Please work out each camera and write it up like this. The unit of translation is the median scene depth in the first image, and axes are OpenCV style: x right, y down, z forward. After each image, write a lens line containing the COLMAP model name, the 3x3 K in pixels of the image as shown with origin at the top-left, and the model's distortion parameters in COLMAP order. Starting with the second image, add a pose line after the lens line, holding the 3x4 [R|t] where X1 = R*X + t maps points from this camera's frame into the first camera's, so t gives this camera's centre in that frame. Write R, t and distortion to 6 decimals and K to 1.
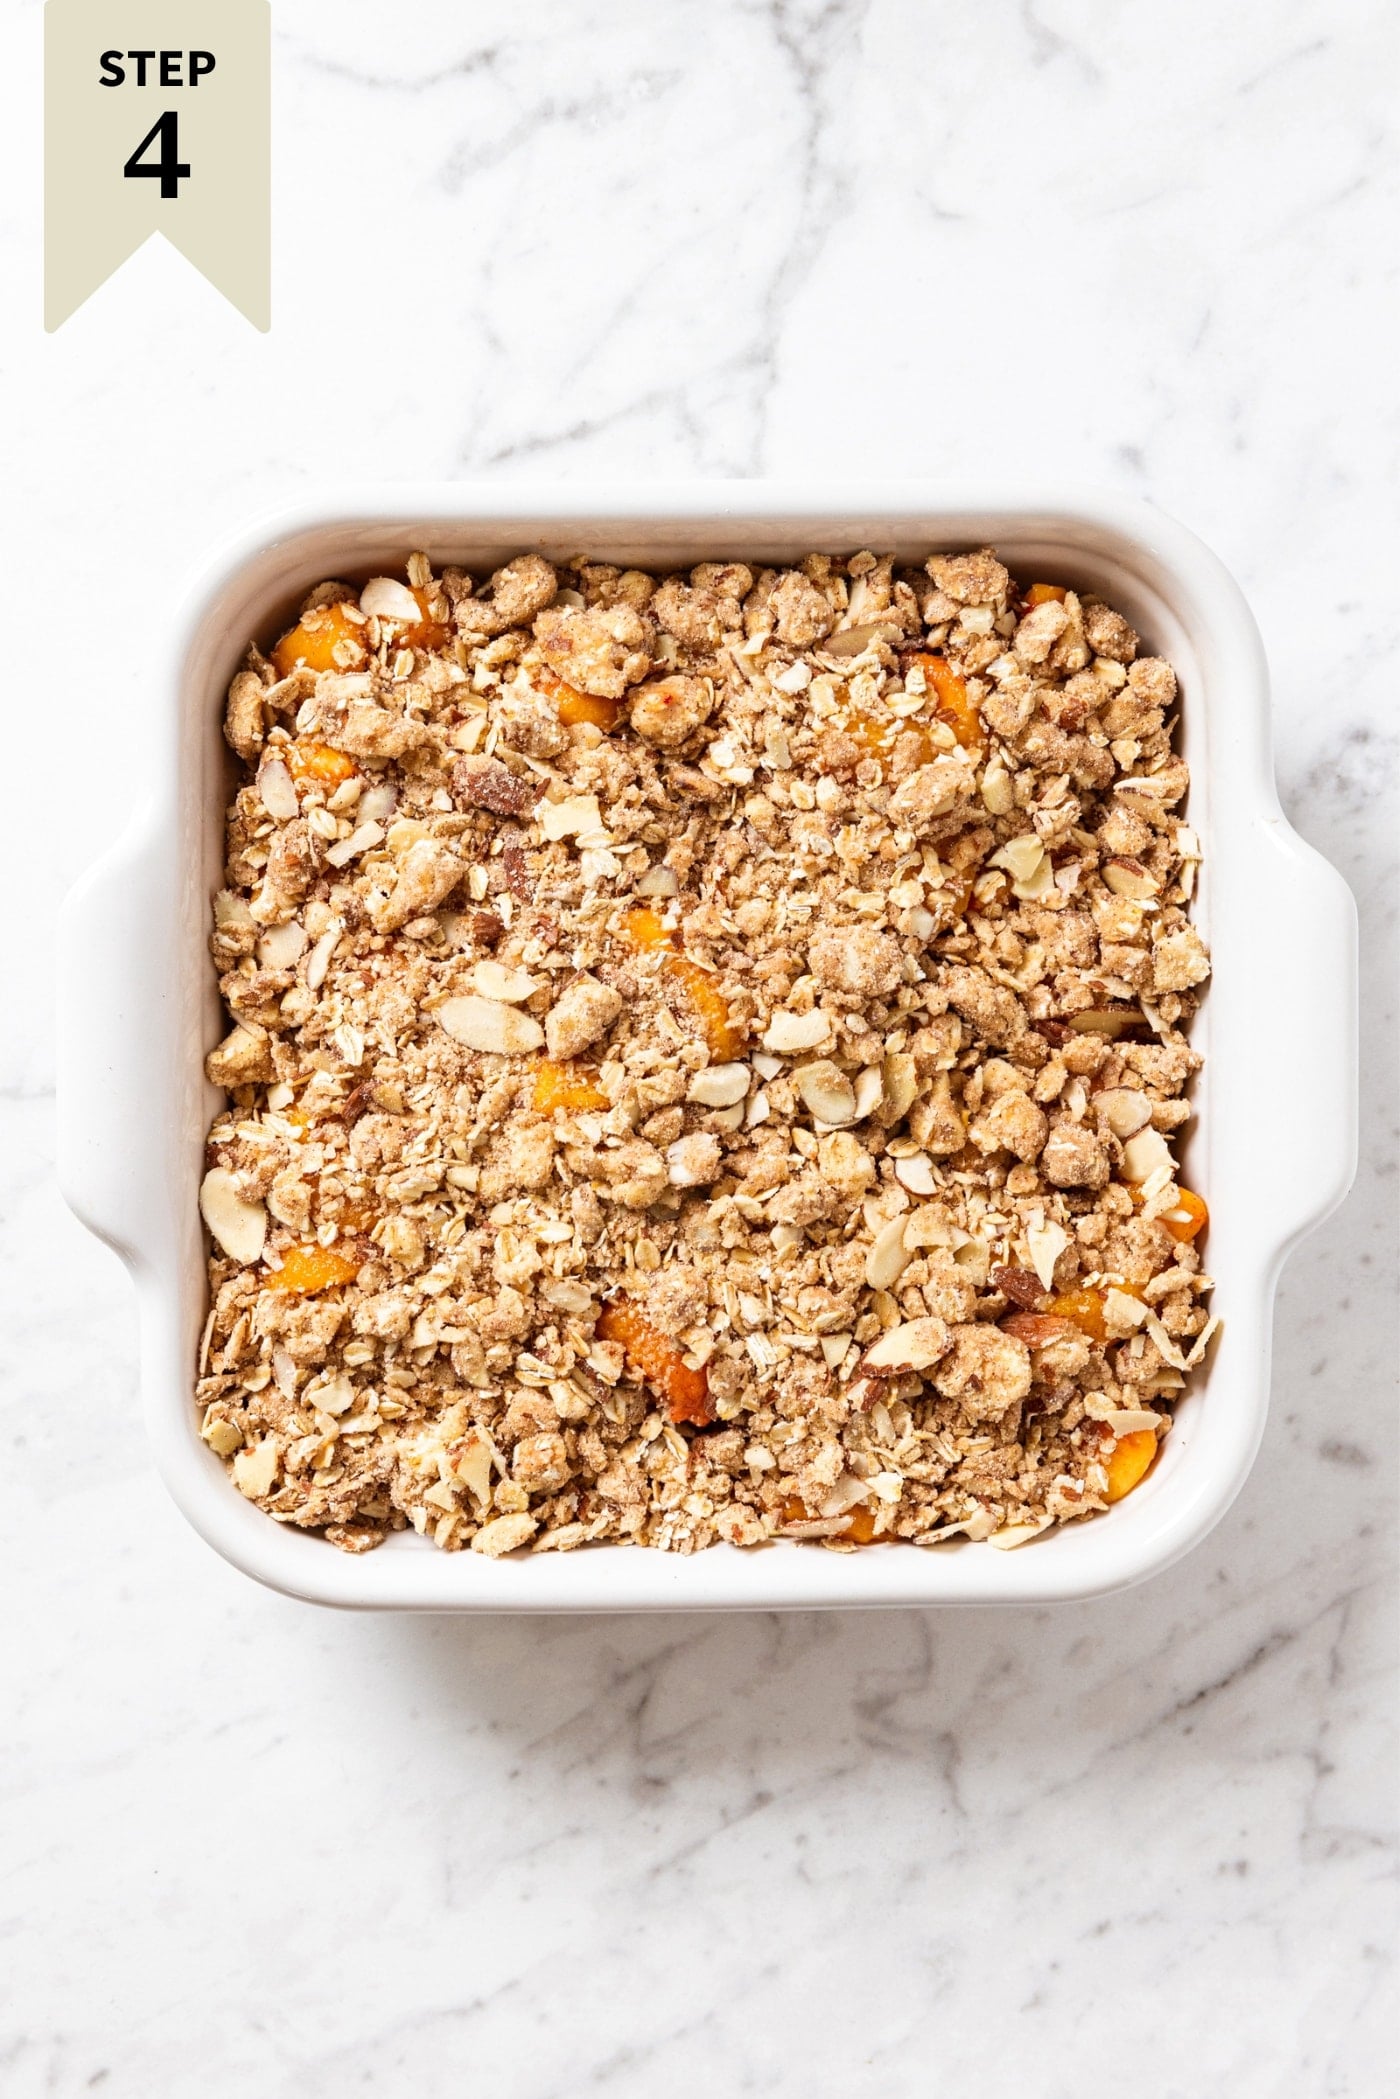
lens RADIAL K [[843.0, 0, 702.4], [0, 843.0, 1048.9], [0, 0, 1]] dist [0.007314, -0.000336]
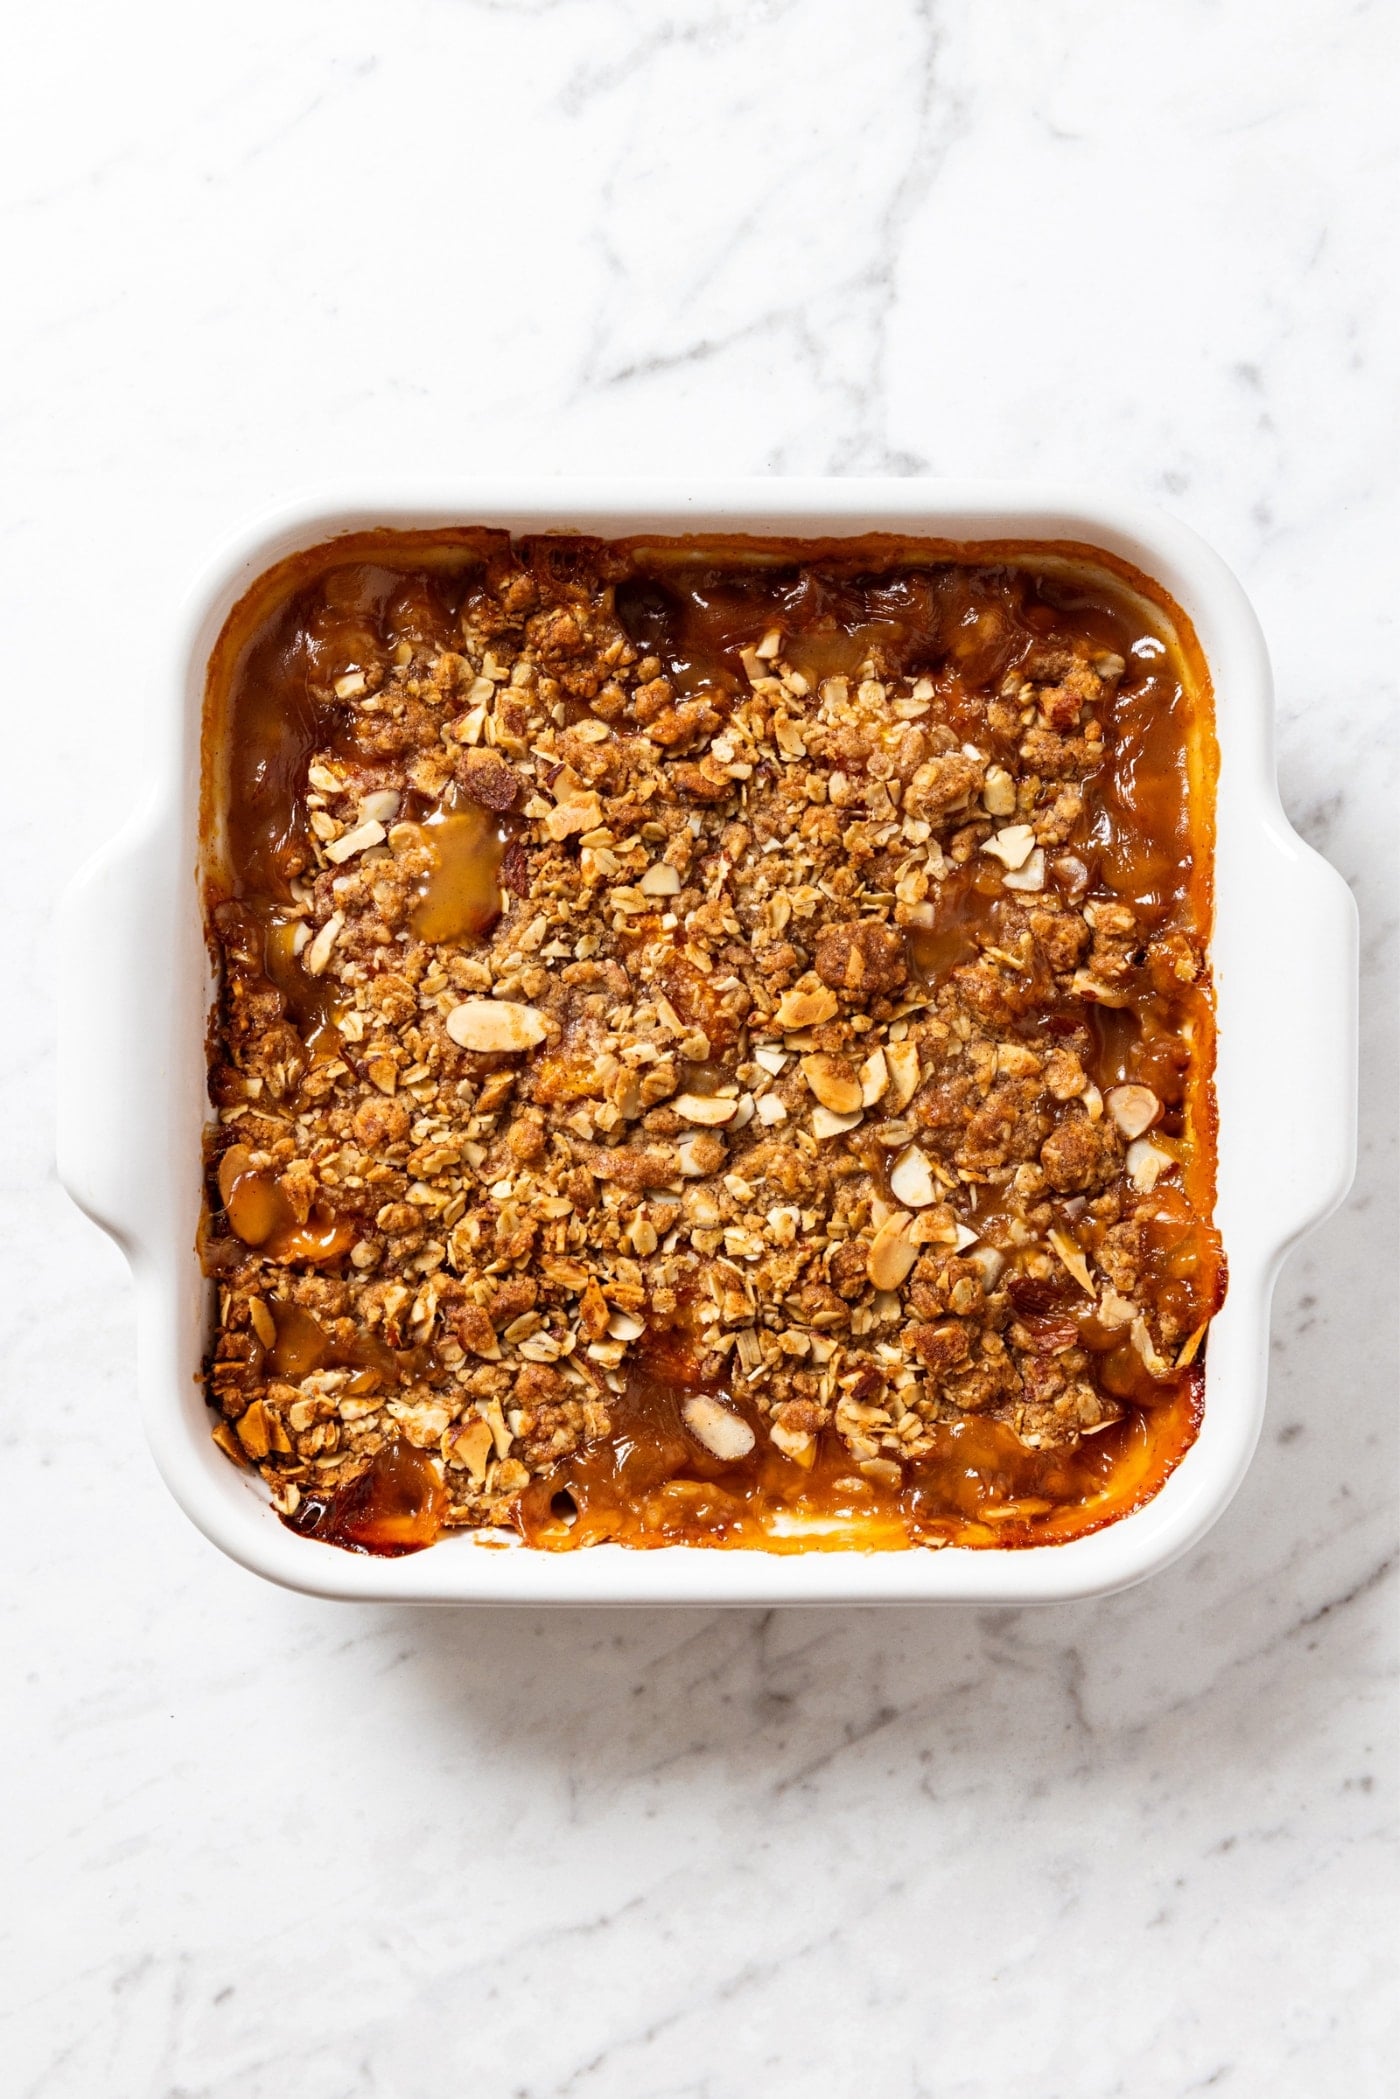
lens RADIAL K [[843.0, 0, 695.9], [0, 843.0, 1047.5], [0, 0, 1]] dist [0.007314, -0.000336]
pose [[0.999996, -0.002936, 0.000551, -0.151758], [0.002938, 0.999987, -0.004153, 0.100453], [-0.000539, 0.004155, 0.999991, -0.001914]]
